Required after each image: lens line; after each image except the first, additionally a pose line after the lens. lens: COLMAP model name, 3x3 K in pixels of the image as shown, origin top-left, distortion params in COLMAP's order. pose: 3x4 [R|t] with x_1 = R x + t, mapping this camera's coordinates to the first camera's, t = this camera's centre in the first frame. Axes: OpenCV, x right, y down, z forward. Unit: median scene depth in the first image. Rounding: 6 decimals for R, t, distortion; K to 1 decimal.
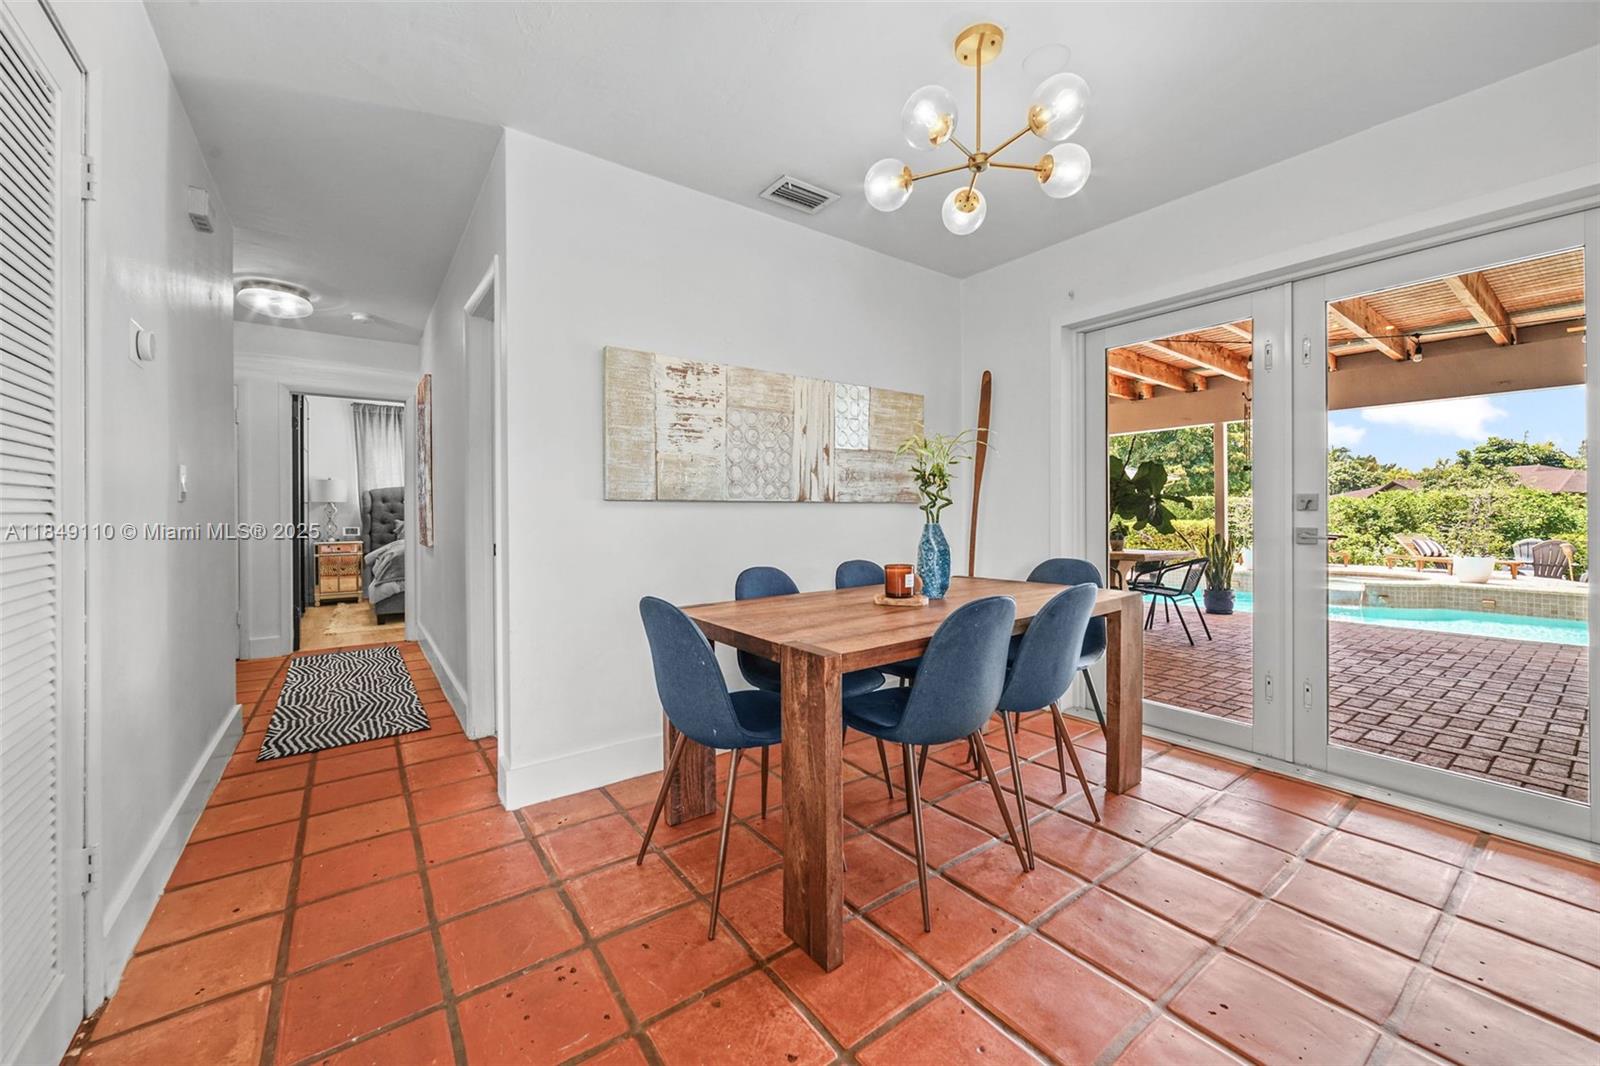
lens RADIAL K [[616.4, 0, 799.0], [0, 616.4, 514.3], [0, 0, 1]] dist [0.001436, 0.000419]
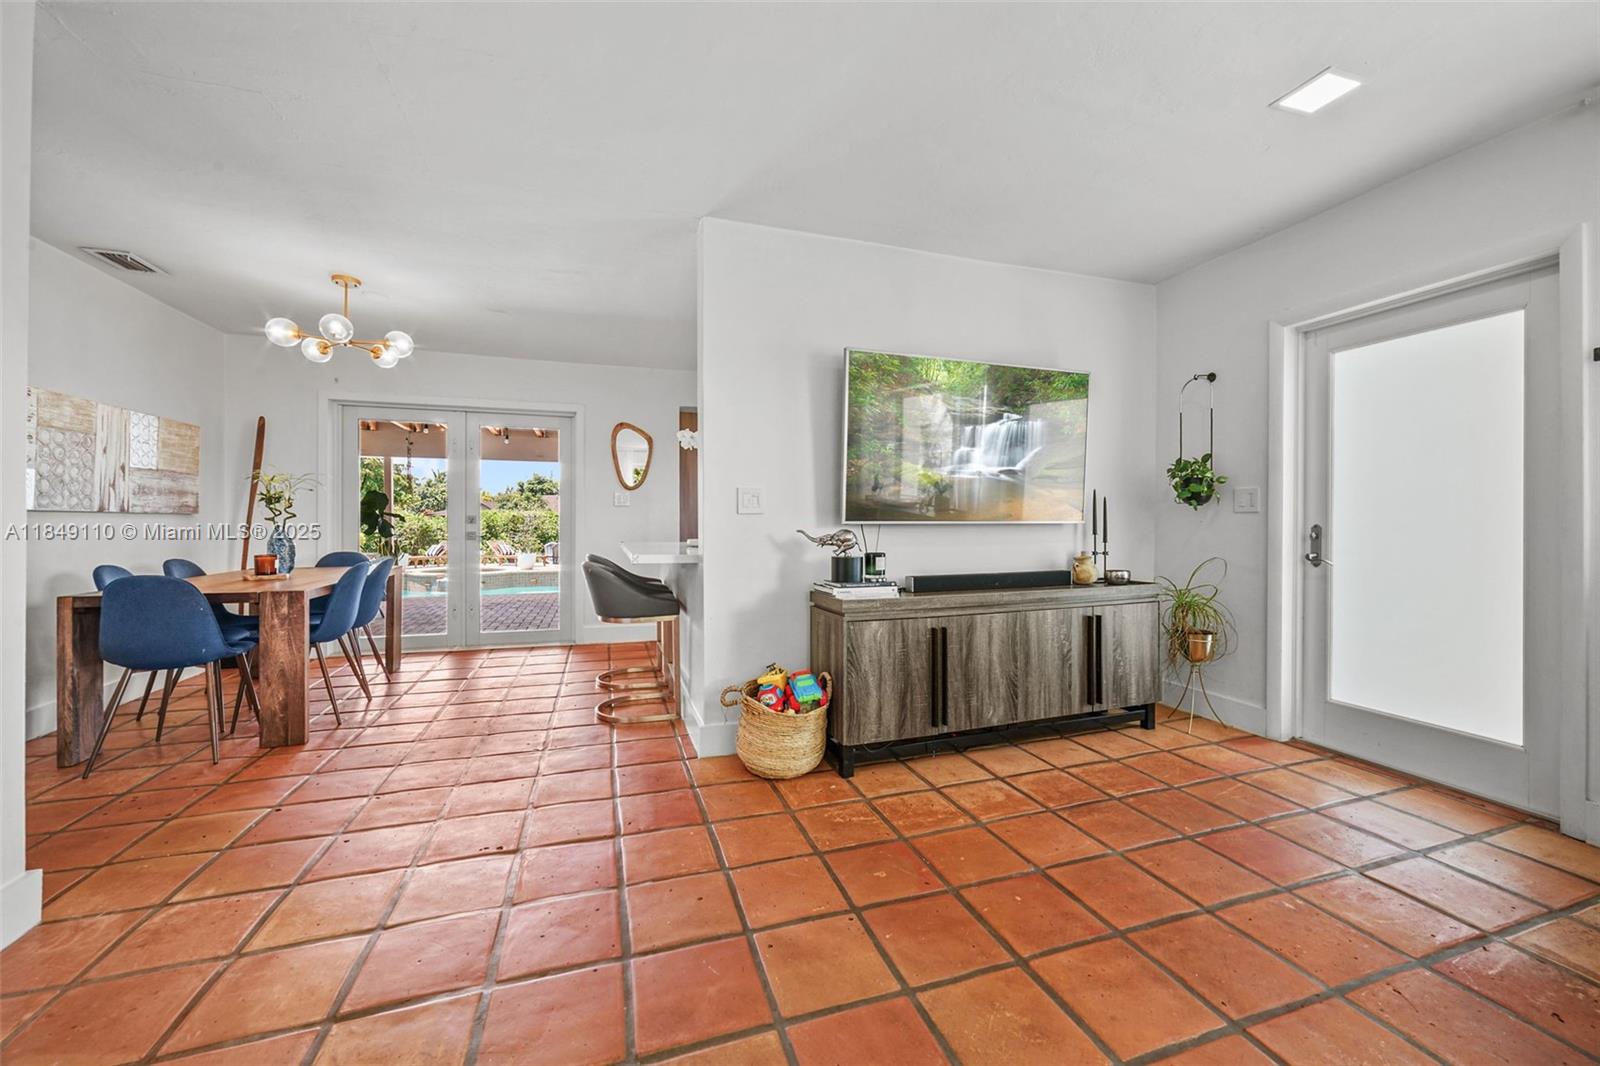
lens RADIAL K [[614.1, 0, 789.6], [0, 614.1, 524.9], [0, 0, 1]] dist [0.009244, 0.000142]
pose [[0.329772, 0.005977, 0.944042, -0.675990], [-0.002232, 0.999982, -0.005552, 0.007402], [-0.944058, -0.000276, 0.329780, -0.603442]]
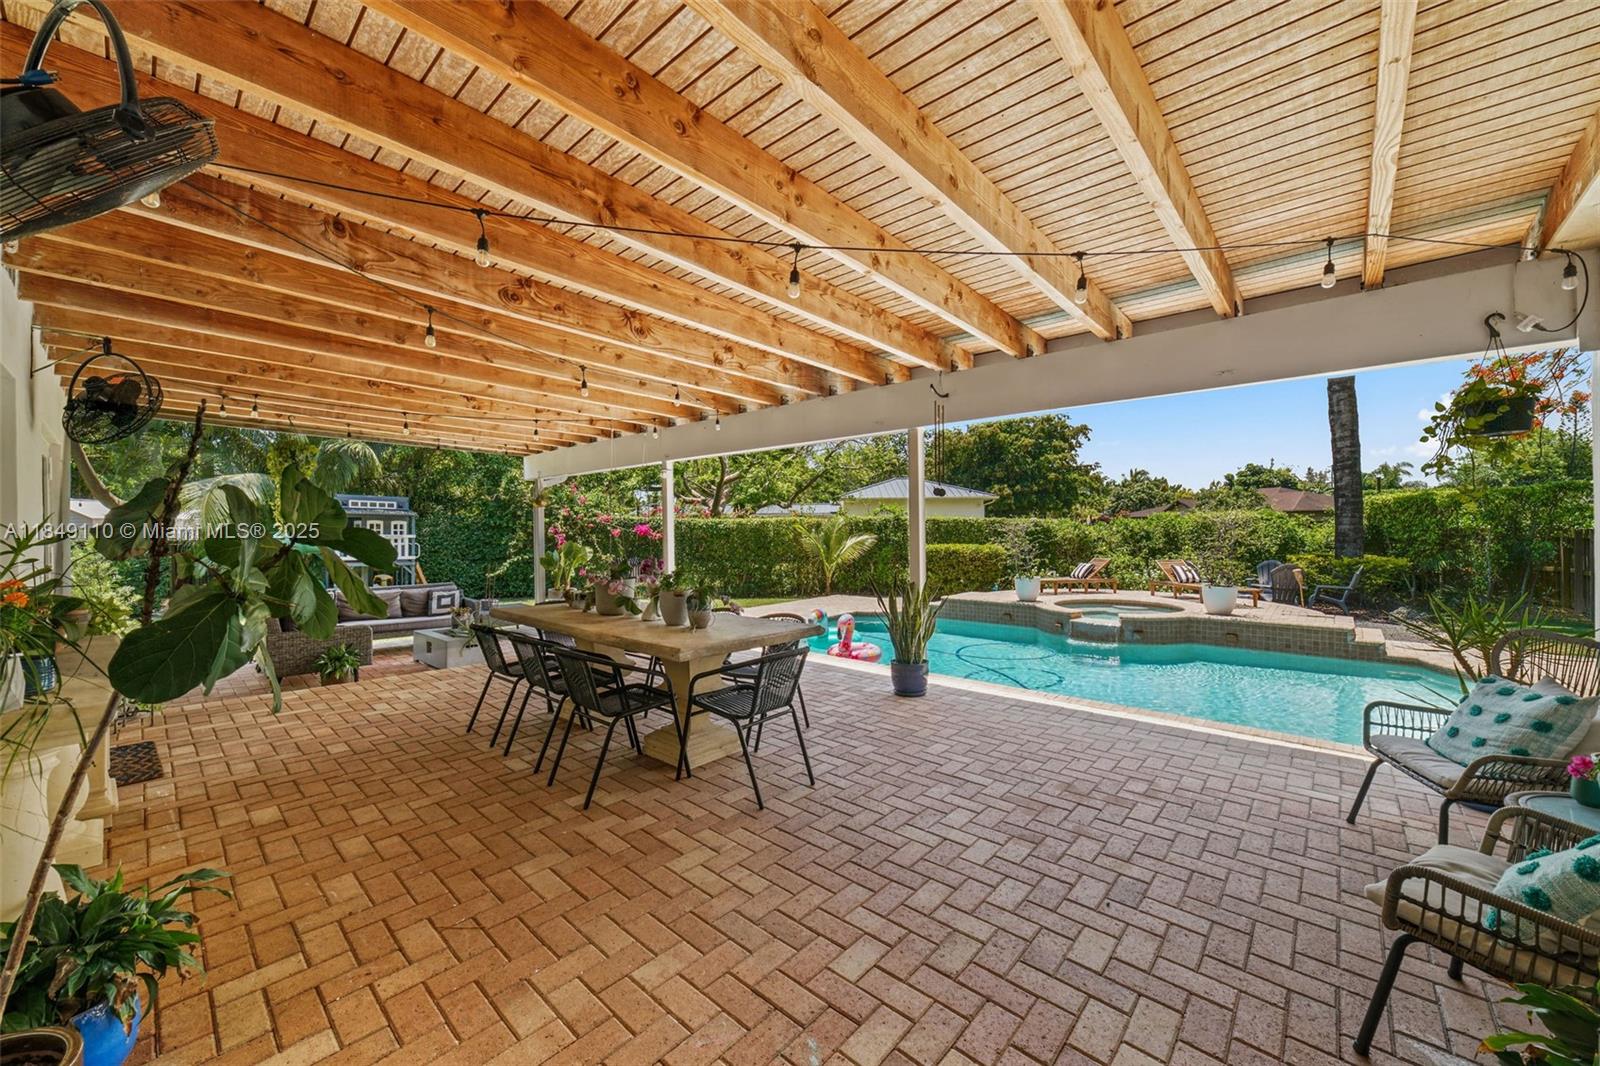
lens RADIAL K [[600.3, 0, 813.3], [0, 600.3, 536.4], [0, 0, 1]] dist [0.001143, 0.000044]
pose [[0.977306, -0.006950, 0.211717, 0.981566], [0.004072, 0.999893, 0.014028, -0.076768], [-0.211792, -0.012847, 0.977230, 0.793362]]
